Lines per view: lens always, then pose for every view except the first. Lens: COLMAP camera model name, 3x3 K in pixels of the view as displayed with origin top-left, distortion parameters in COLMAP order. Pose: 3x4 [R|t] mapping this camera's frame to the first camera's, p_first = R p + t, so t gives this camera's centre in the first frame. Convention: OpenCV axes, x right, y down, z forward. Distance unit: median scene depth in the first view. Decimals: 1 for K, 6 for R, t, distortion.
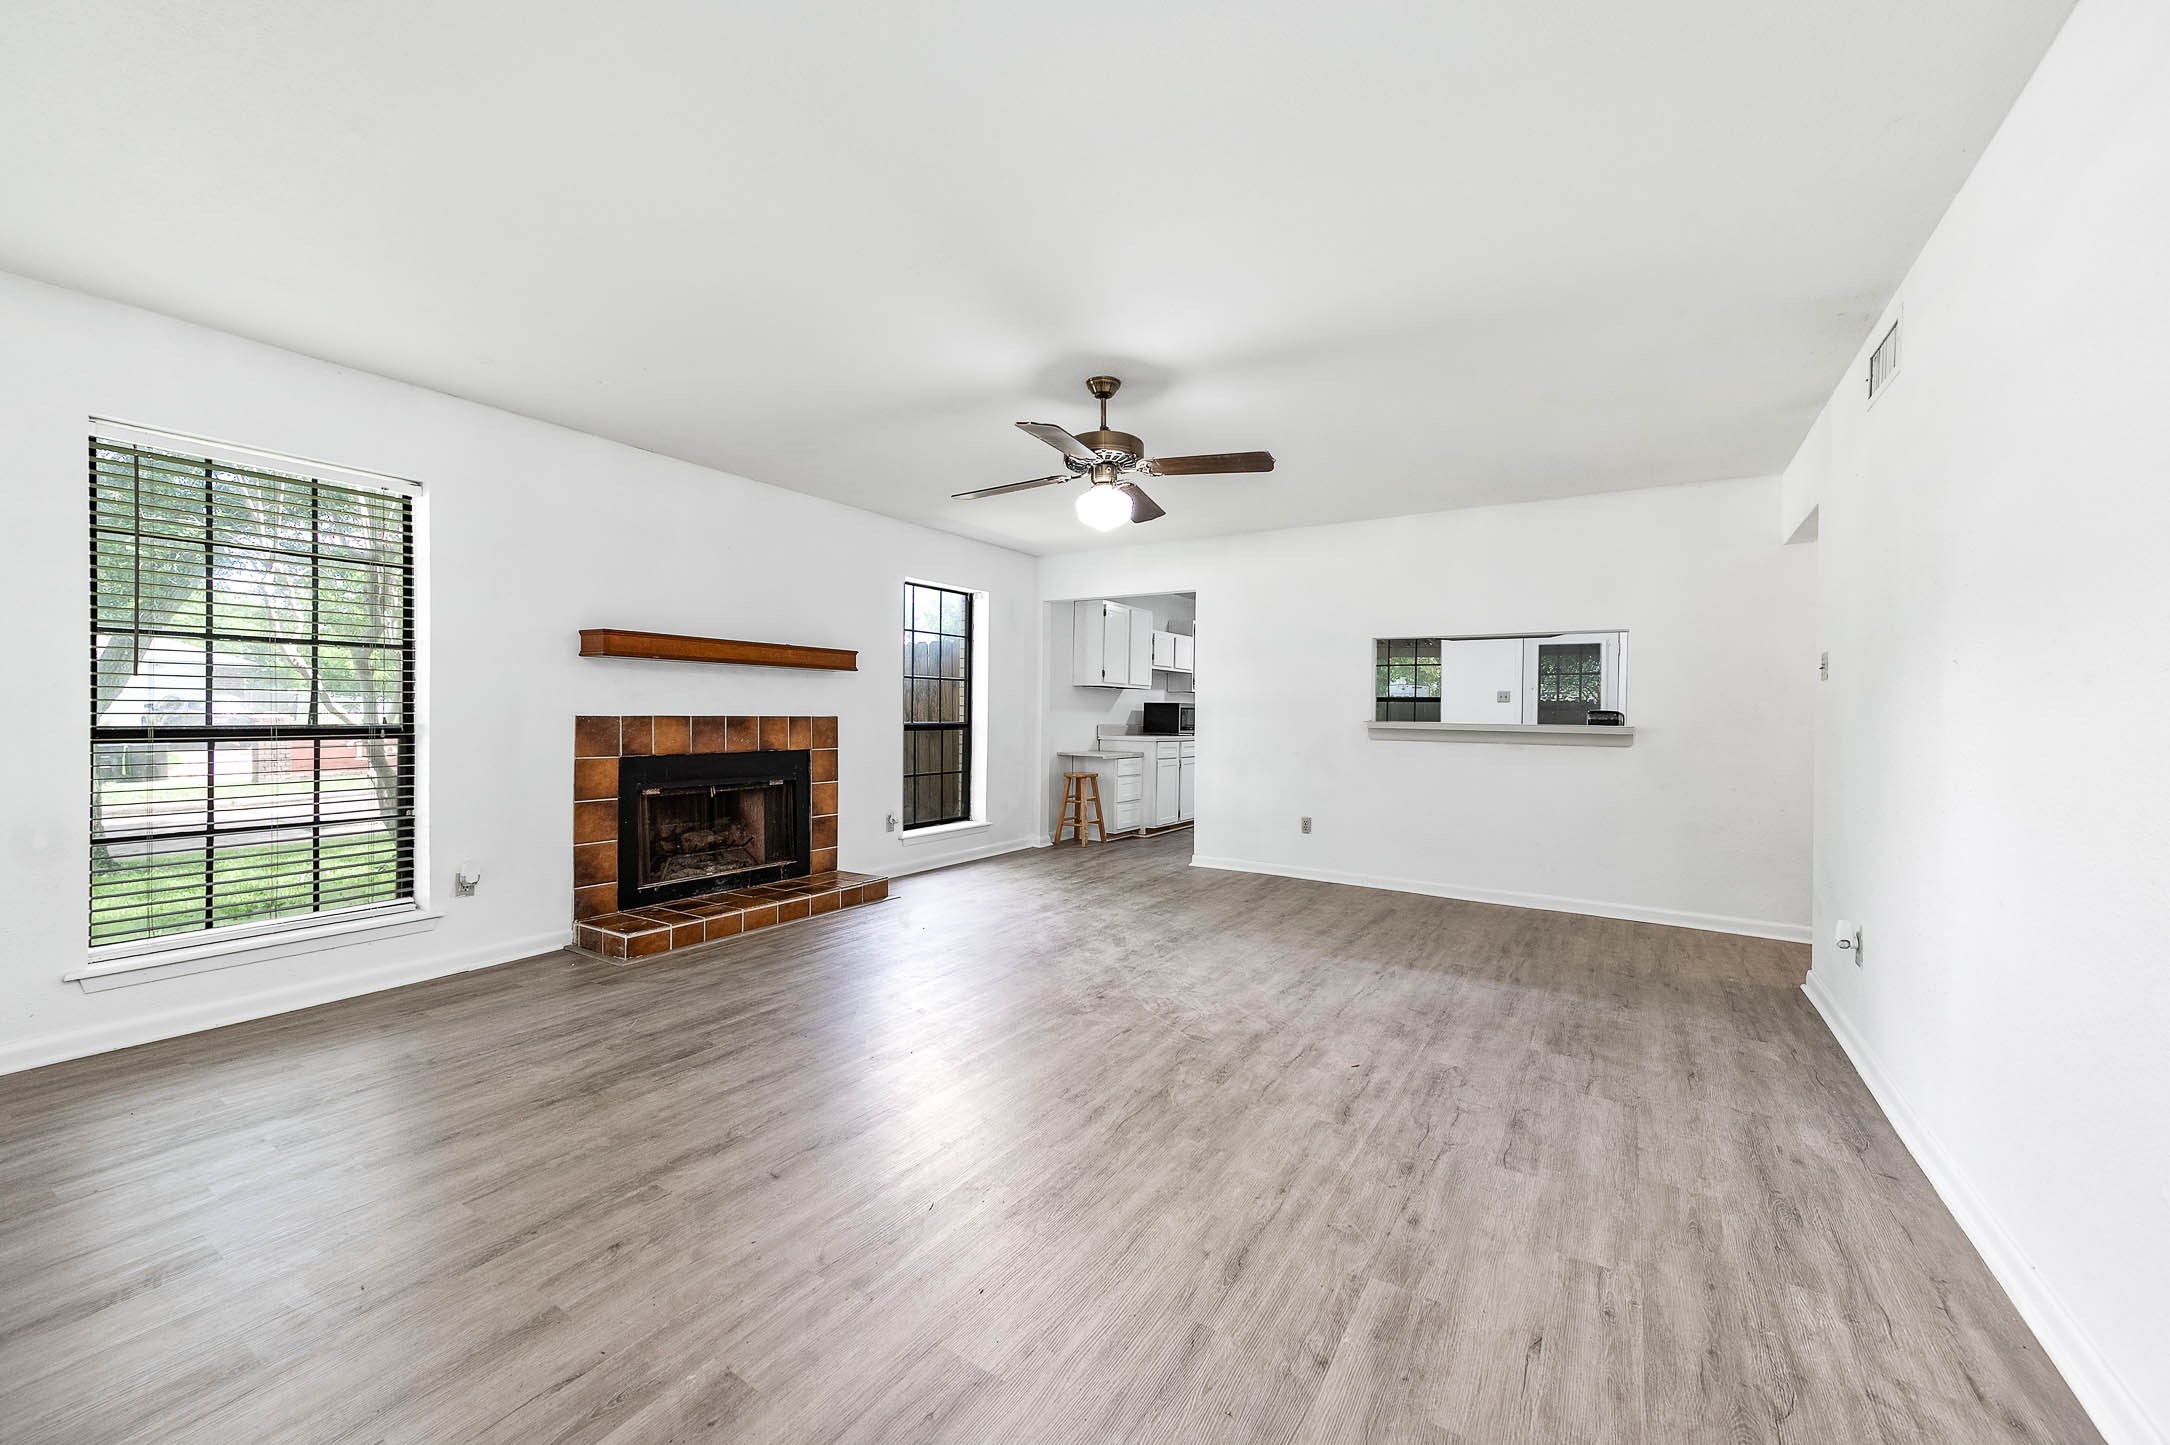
lens RADIAL K [[845.7, 0, 1092.8], [0, 845.7, 721.8], [0, 0, 1]] dist [0.023821, 0.000285]
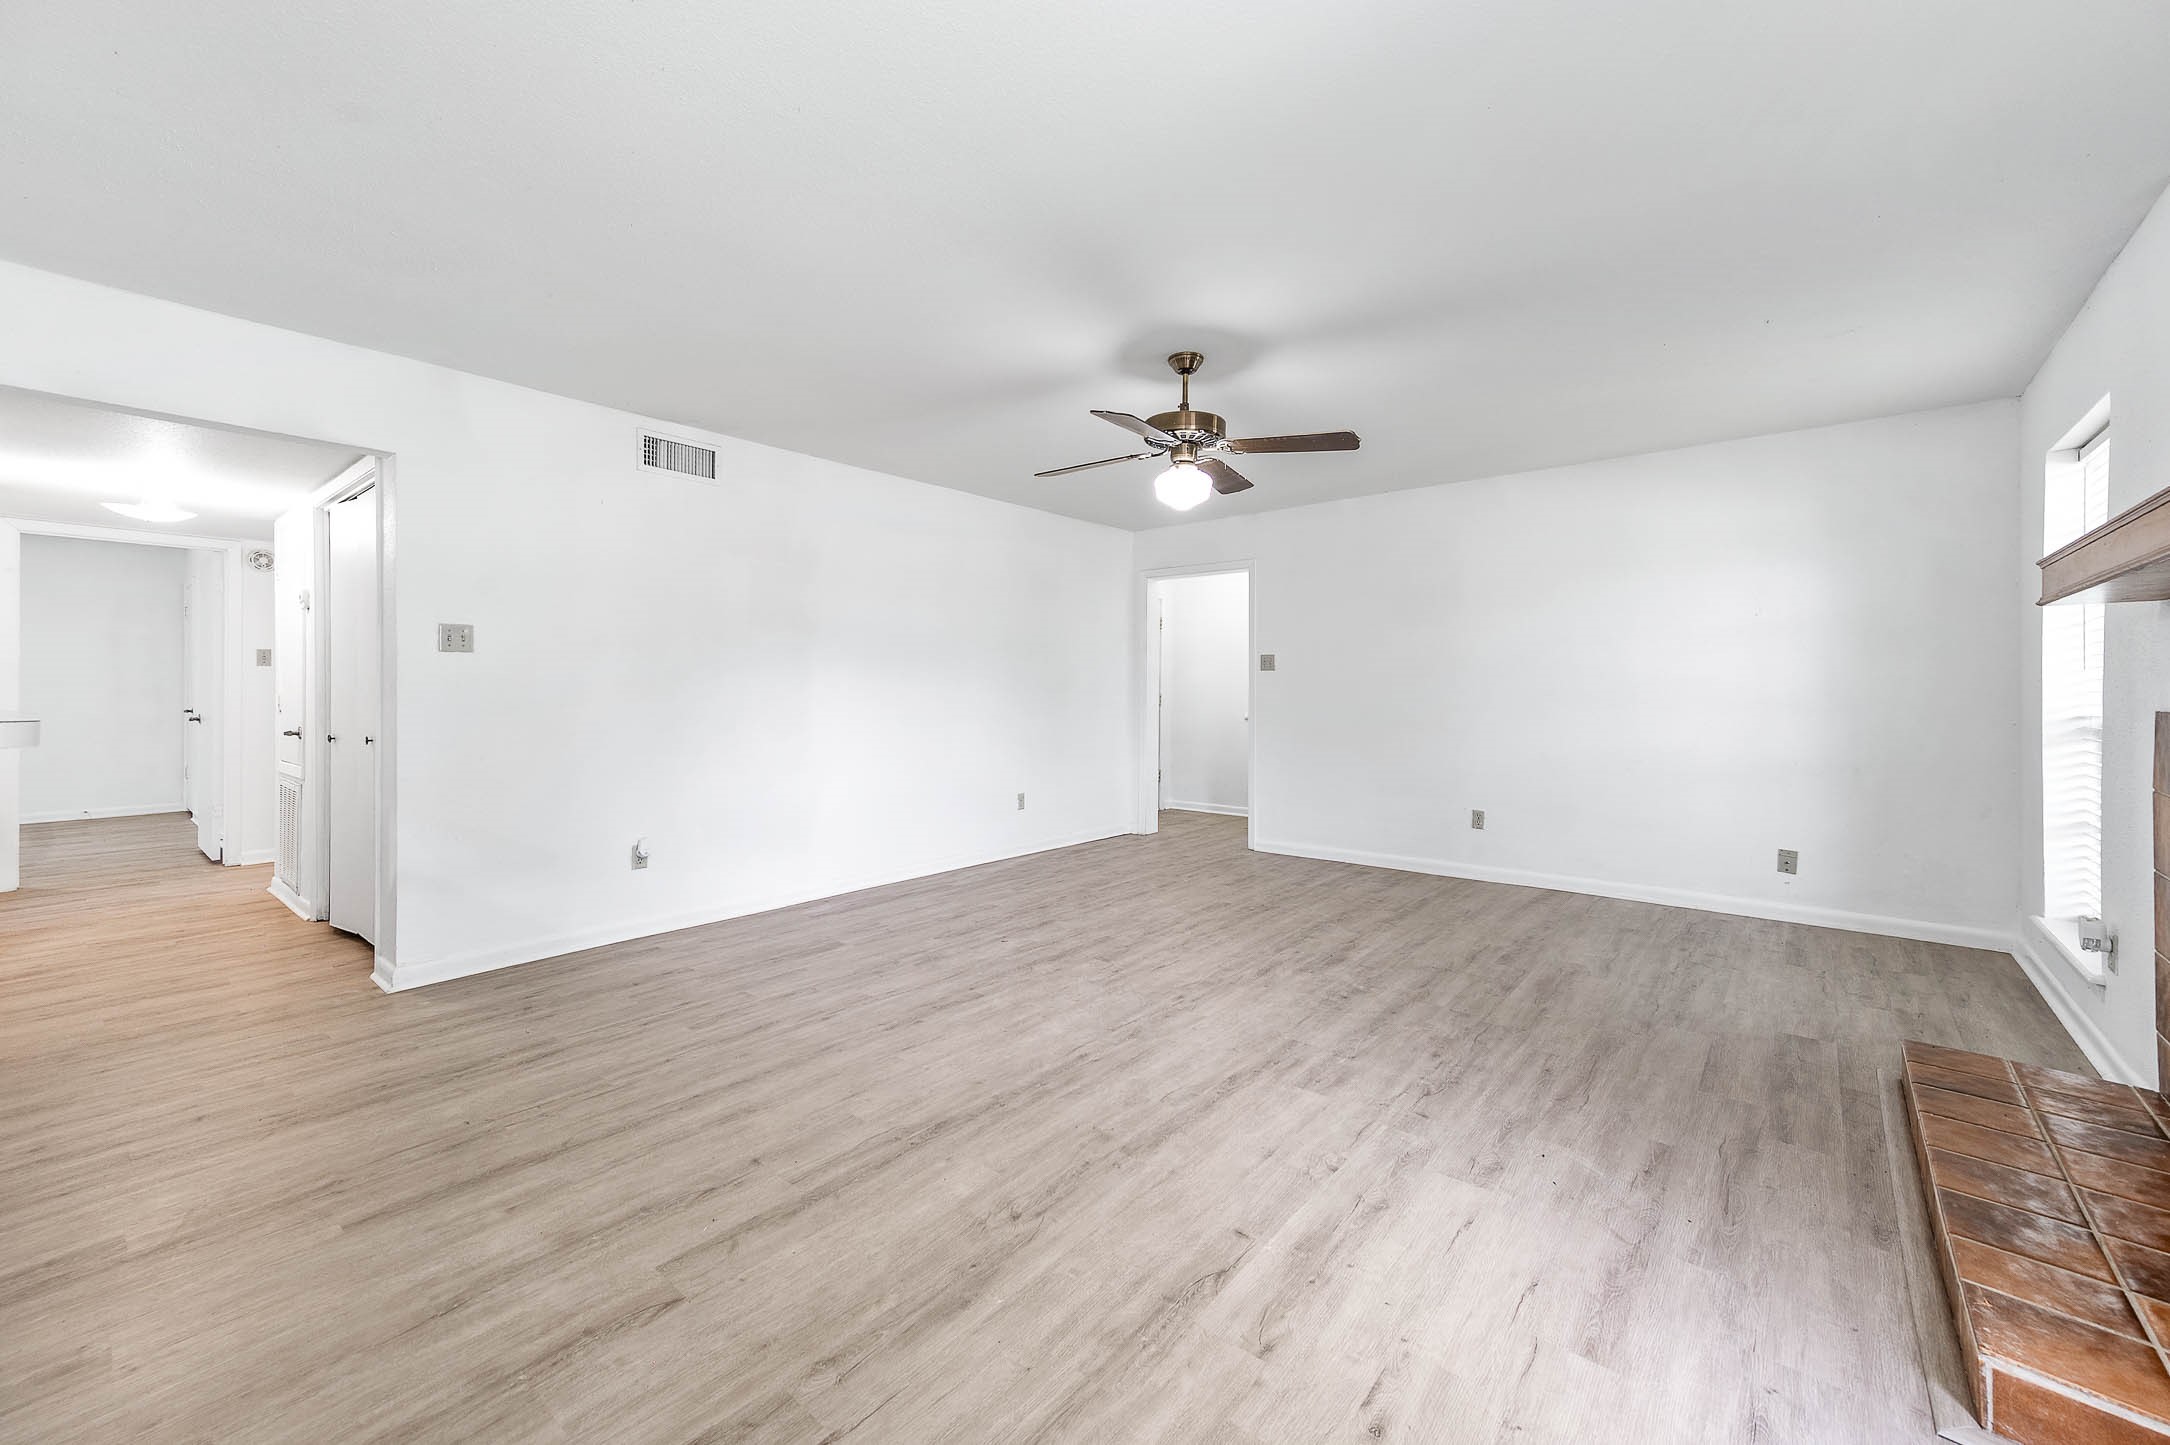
lens RADIAL K [[851.3, 0, 1091.0], [0, 851.3, 715.0], [0, 0, 1]] dist [0.024139, 0.000347]
pose [[-0.991644, -0.014834, 0.128147, -0.008187], [-0.009516, 0.999072, 0.042013, -0.025858], [-0.128651, 0.040442, -0.990865, 1.951639]]
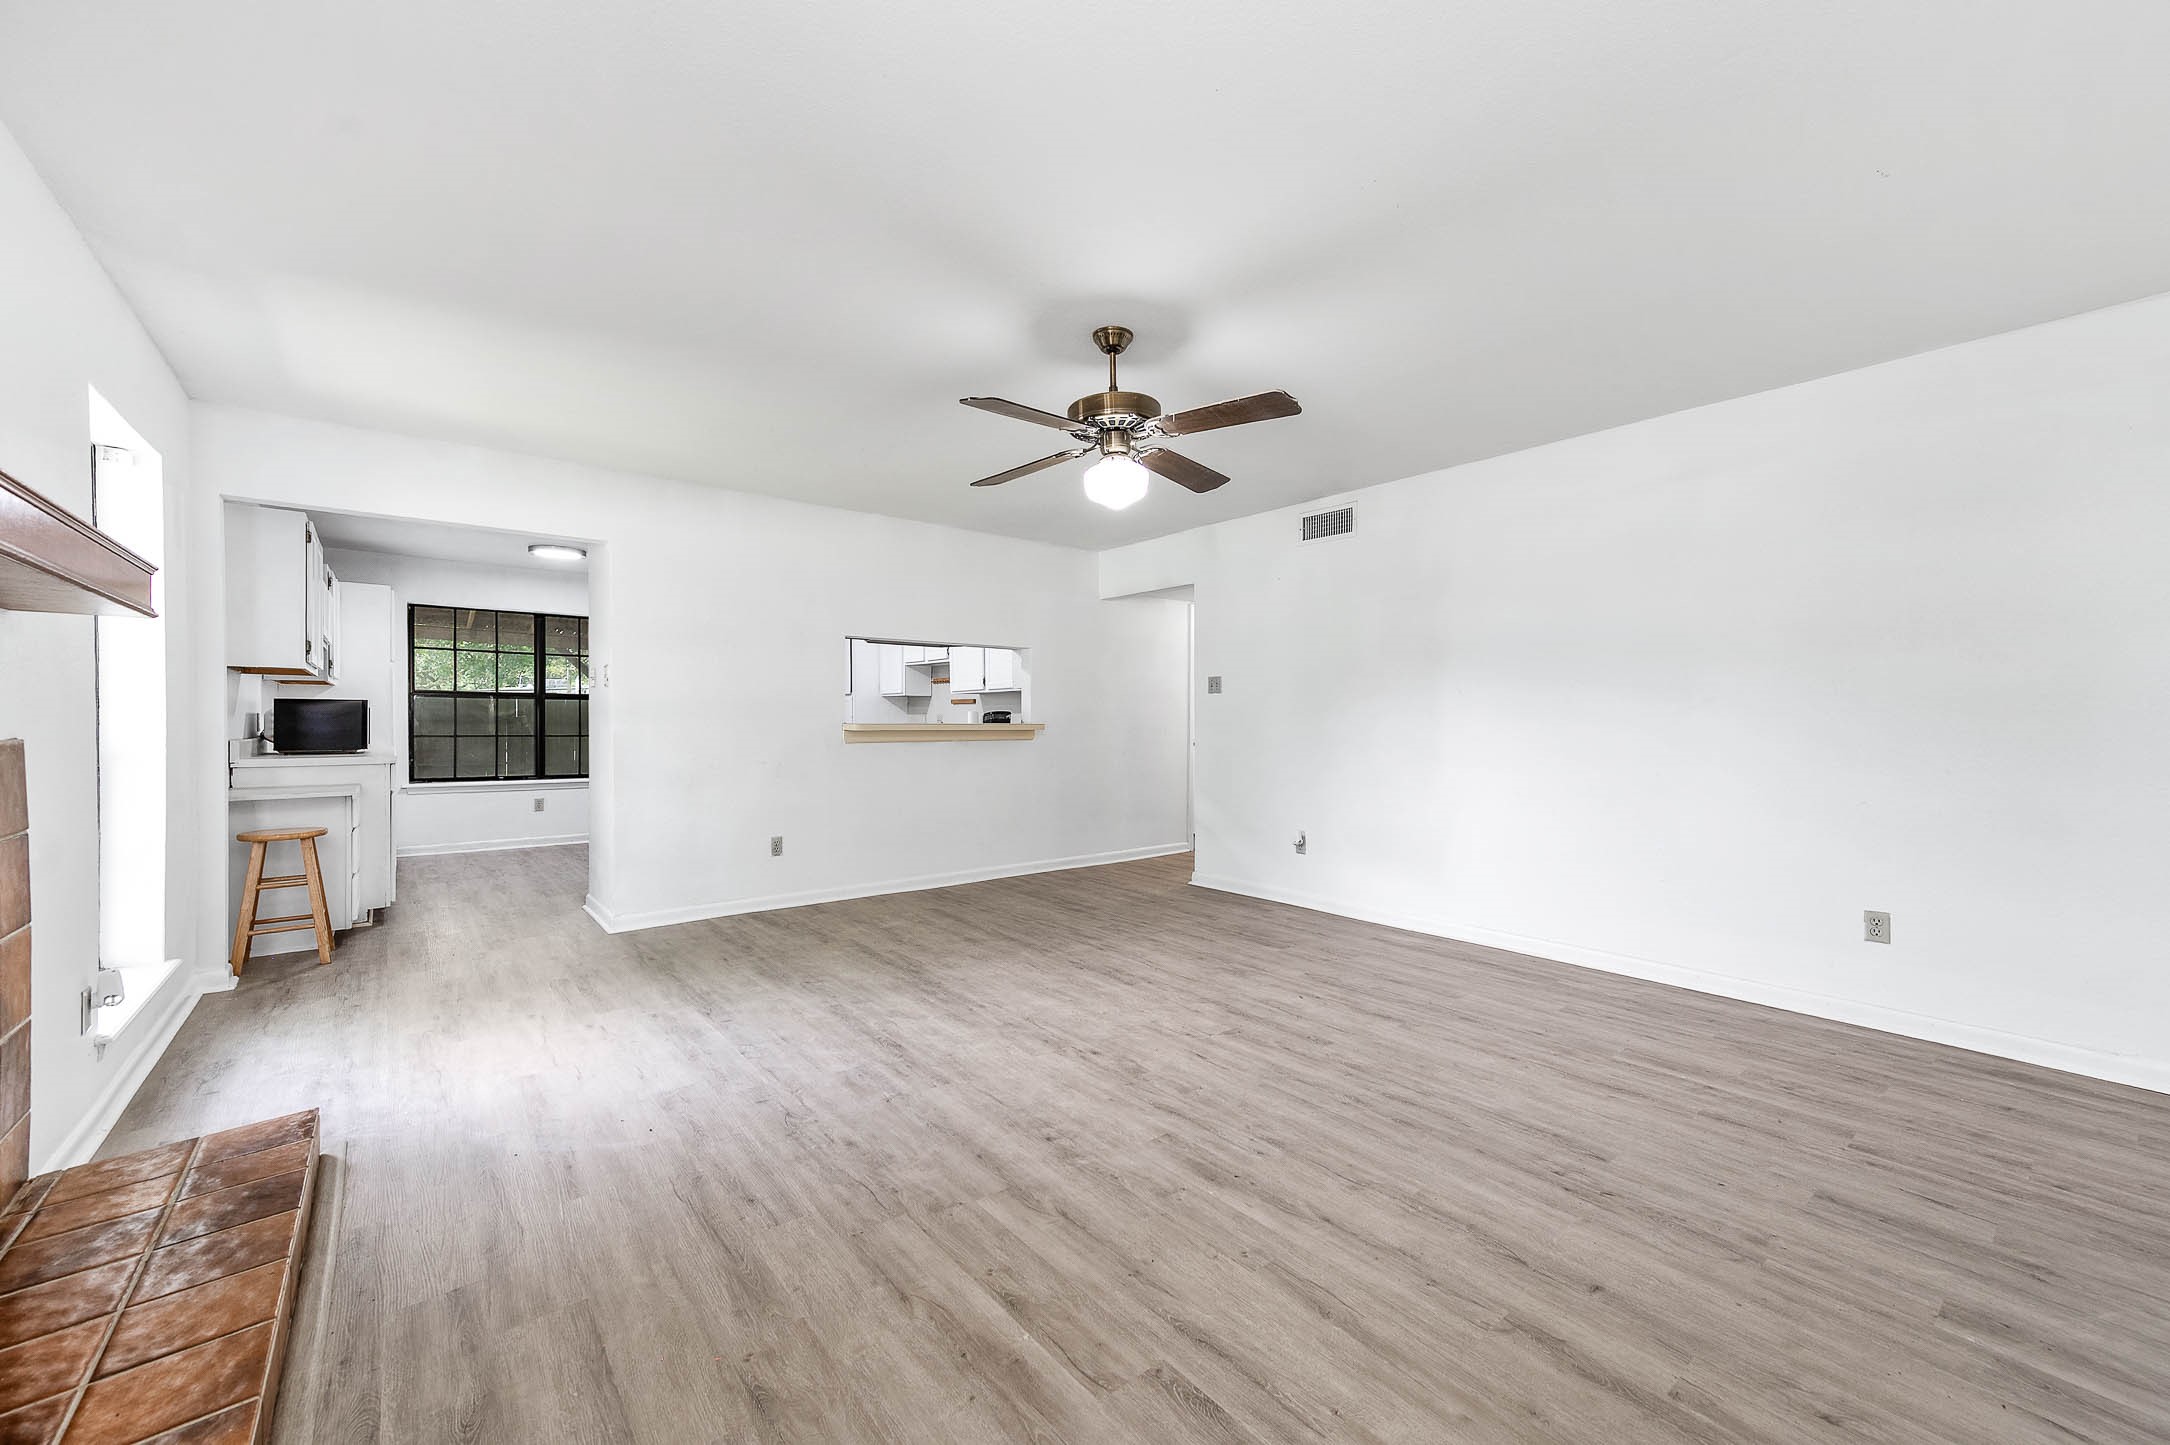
lens RADIAL K [[851.3, 0, 1091.0], [0, 851.3, 715.0], [0, 0, 1]] dist [0.024139, 0.000347]
pose [[0.311930, -0.011129, 0.950040, -0.809277], [0.014597, 0.999870, 0.006920, -0.020546], [-0.949993, 0.011709, 0.312052, 0.738010]]
